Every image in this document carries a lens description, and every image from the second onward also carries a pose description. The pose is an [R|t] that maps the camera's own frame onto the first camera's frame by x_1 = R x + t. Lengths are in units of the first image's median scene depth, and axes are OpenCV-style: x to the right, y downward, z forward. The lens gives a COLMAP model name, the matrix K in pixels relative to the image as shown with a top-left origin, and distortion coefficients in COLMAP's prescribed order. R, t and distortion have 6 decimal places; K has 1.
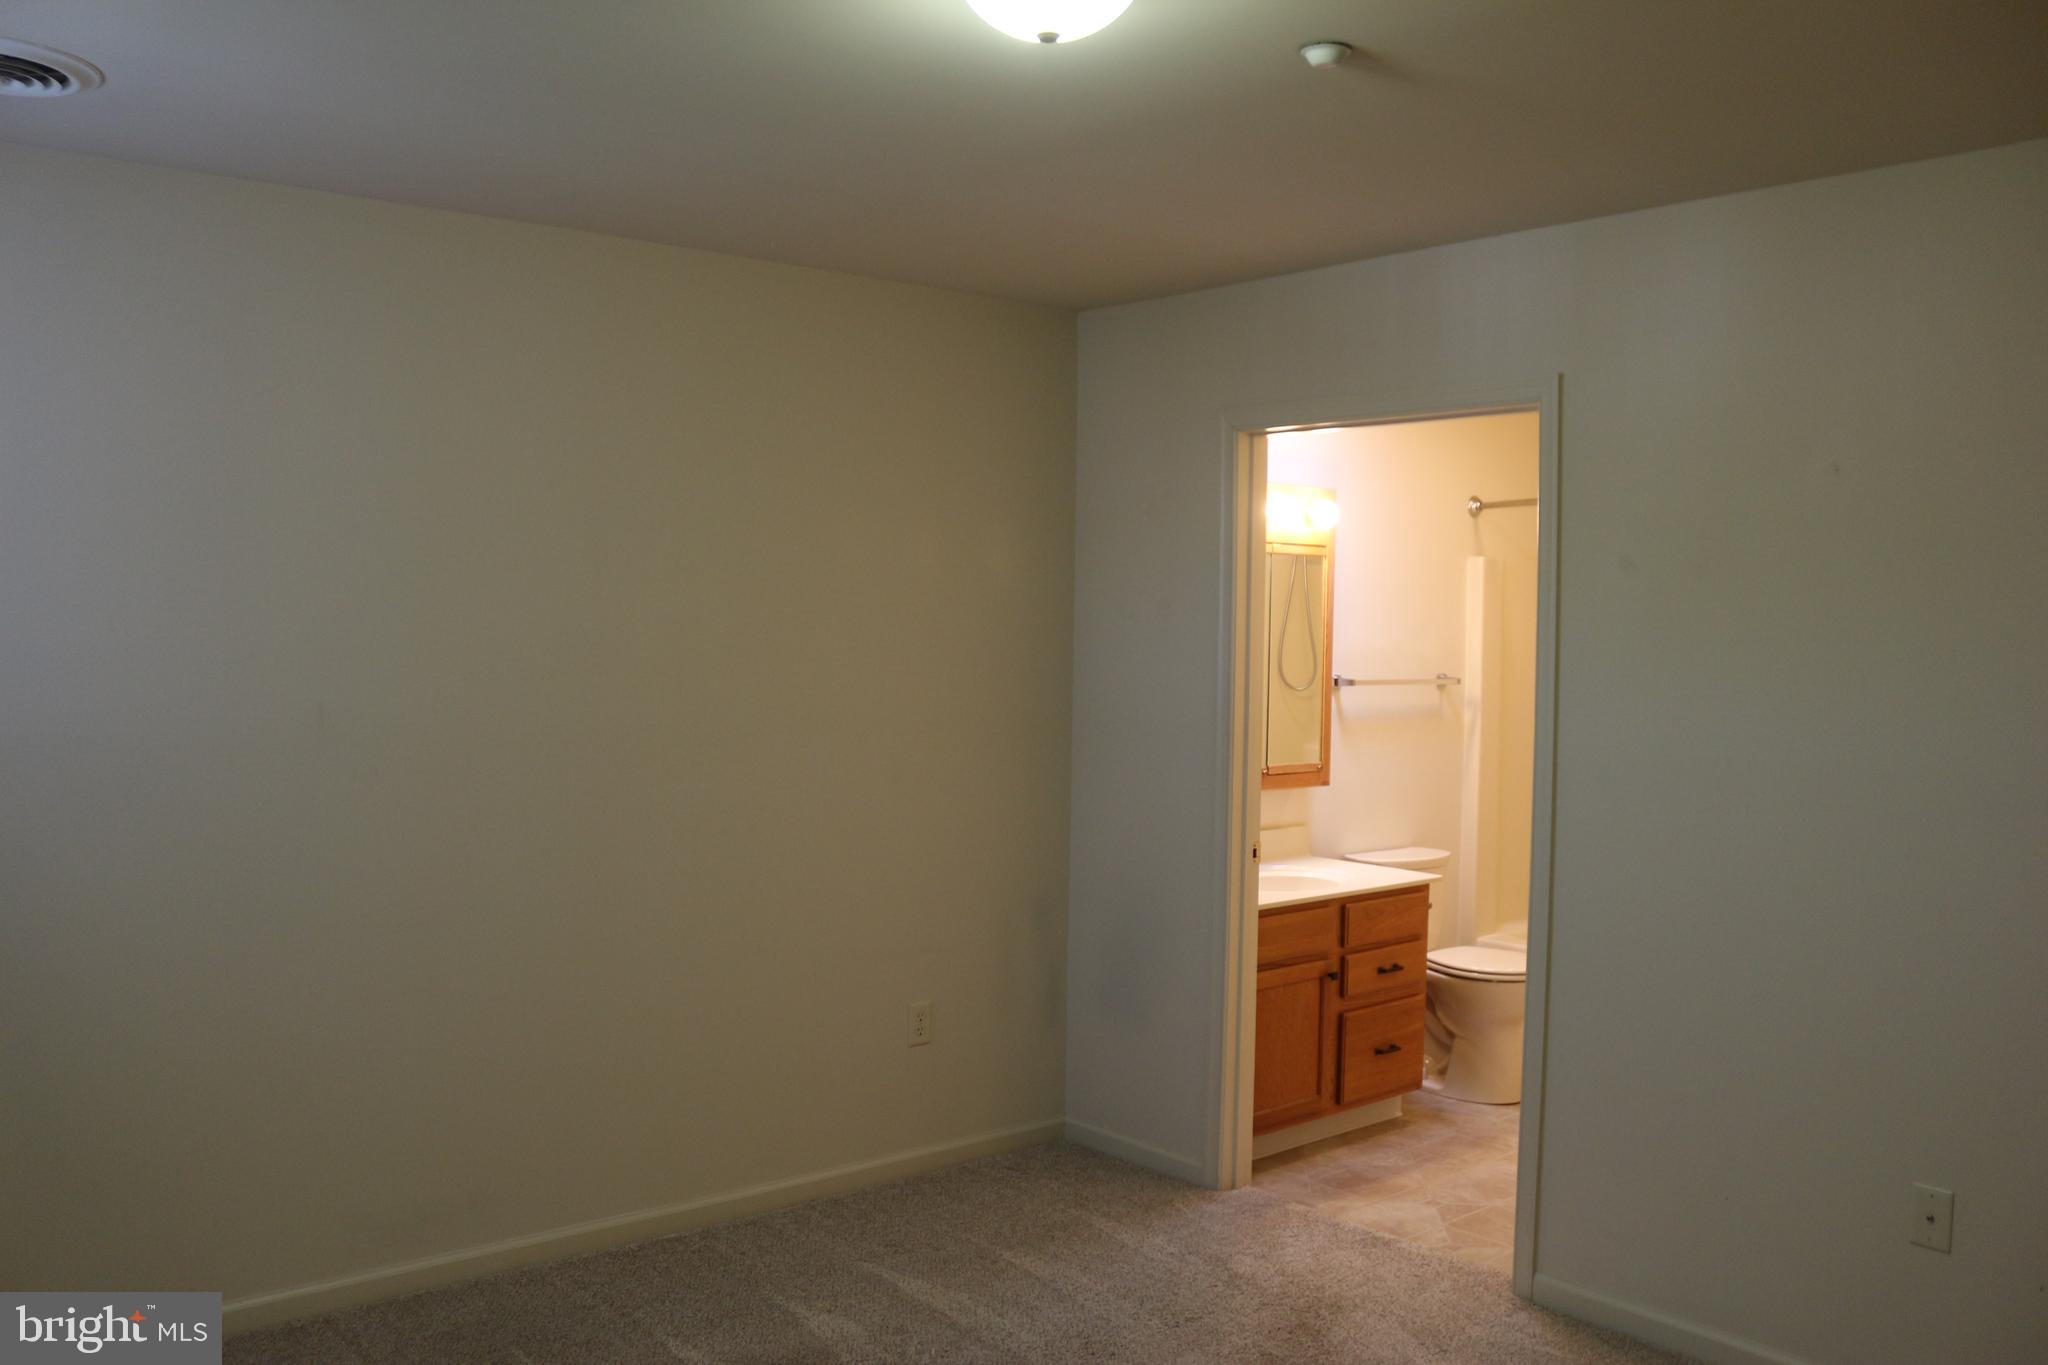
lens RADIAL K [[1673.3, 0, 997.8], [0, 1673.3, 657.2], [0, 0, 1]] dist [-0.145084, 0.117945]
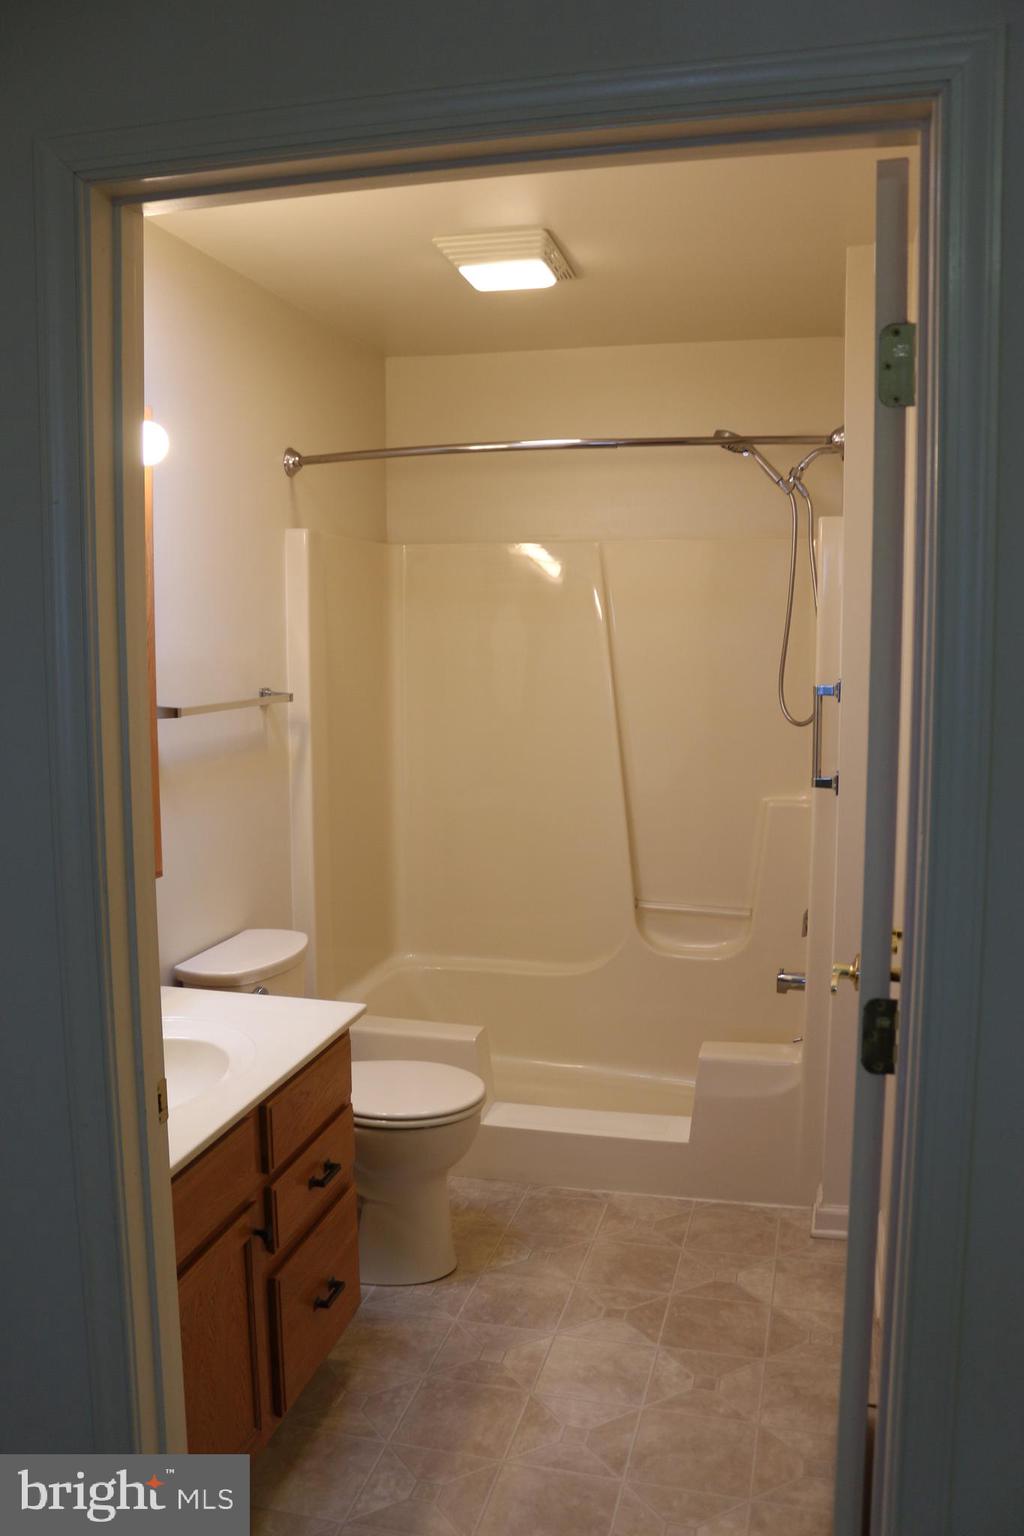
lens RADIAL K [[1255.0, 0, 512.0], [0, 1255.0, 768.0], [0, 0, 1]] dist [-0.145084, 0.117945]
pose [[0.798736, -0.087460, 0.595292, 0.025966], [0.027839, 0.993691, 0.108638, -0.013079], [-0.601038, -0.070201, 0.796132, 0.540220]]
